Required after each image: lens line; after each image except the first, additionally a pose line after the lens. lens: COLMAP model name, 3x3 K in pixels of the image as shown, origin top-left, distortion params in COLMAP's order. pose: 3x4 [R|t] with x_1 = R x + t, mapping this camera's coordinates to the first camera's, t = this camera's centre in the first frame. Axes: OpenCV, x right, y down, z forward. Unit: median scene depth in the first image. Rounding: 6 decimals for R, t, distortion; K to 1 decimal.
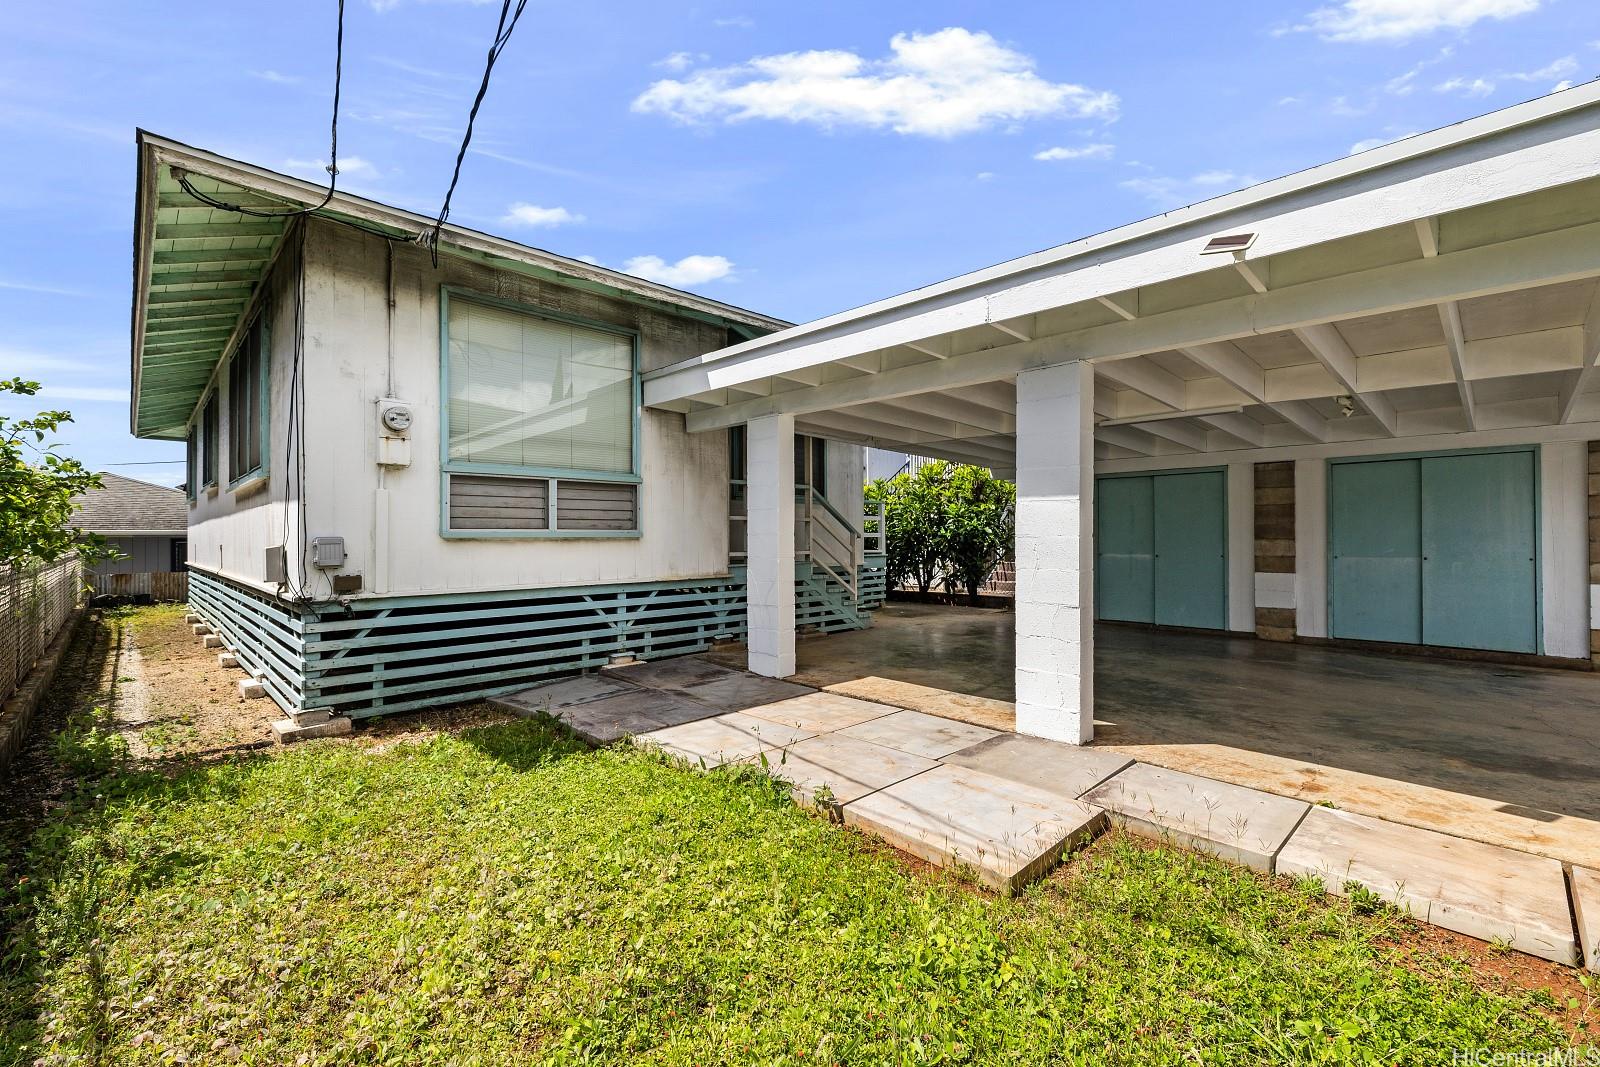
lens RADIAL K [[687.4, 0, 802.1], [0, 687.4, 538.5], [0, 0, 1]] dist [-0.001059, -0.000005]
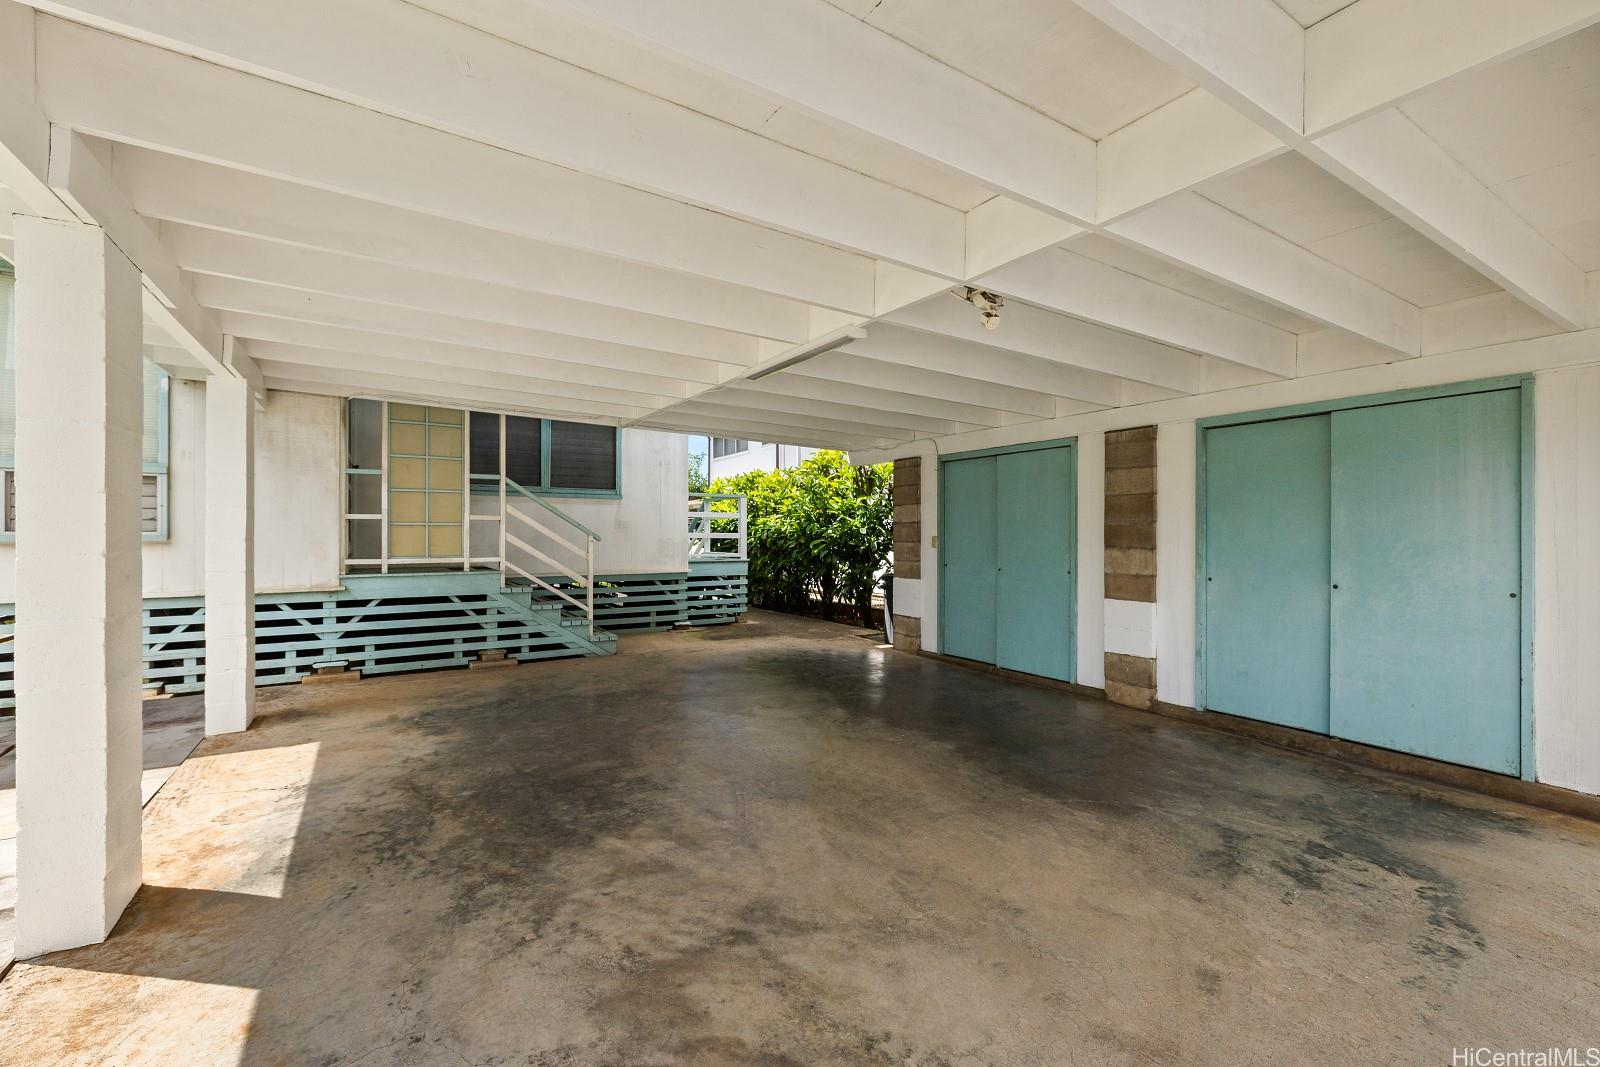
lens RADIAL K [[687.4, 0, 801.4], [0, 687.4, 535.2], [0, 0, 1]] dist [-0.001059, -0.000005]
pose [[0.975485, 0.005350, -0.220000, 0.539168], [-0.004898, 0.999985, 0.002596, -0.011586], [0.220010, -0.001455, 0.975496, 0.307817]]
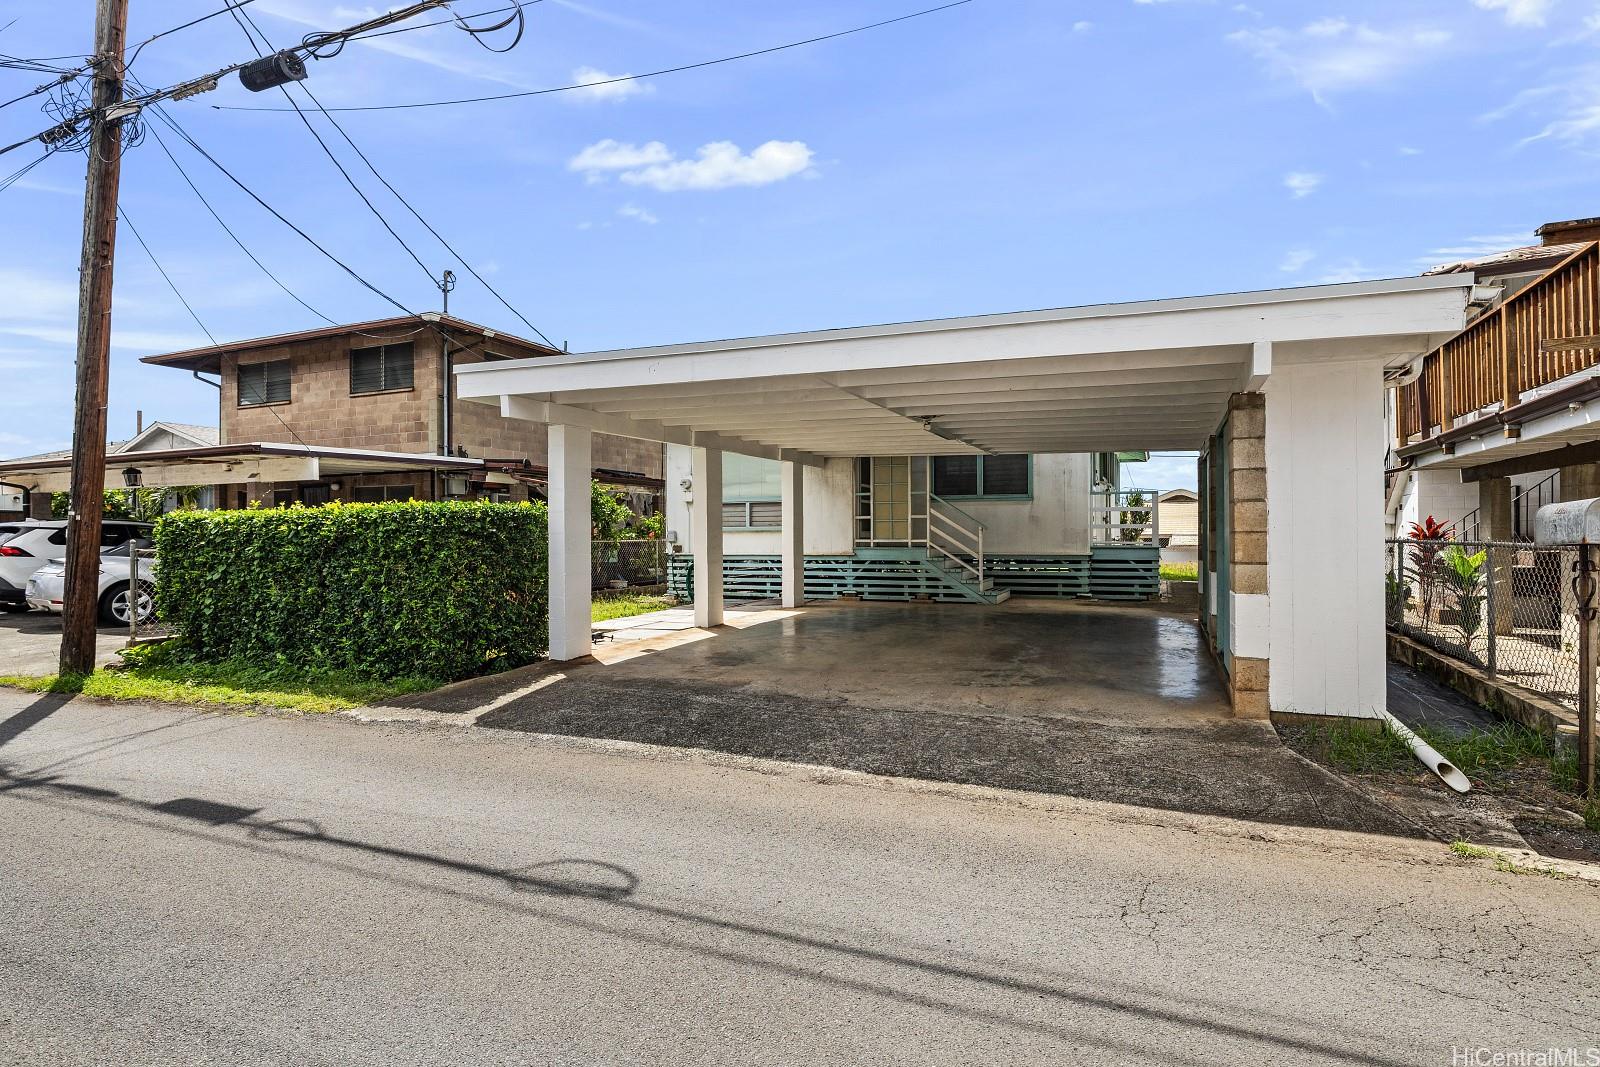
lens RADIAL K [[822.4, 0, 803.5], [0, 822.4, 528.6], [0, 0, 1]] dist [0.001761, 0.000187]
pose [[0.364948, -0.002548, -0.931024, 1.469333], [0.003270, 0.999994, -0.001455, -0.002074], [0.931022, -0.002513, 0.364954, 0.184214]]
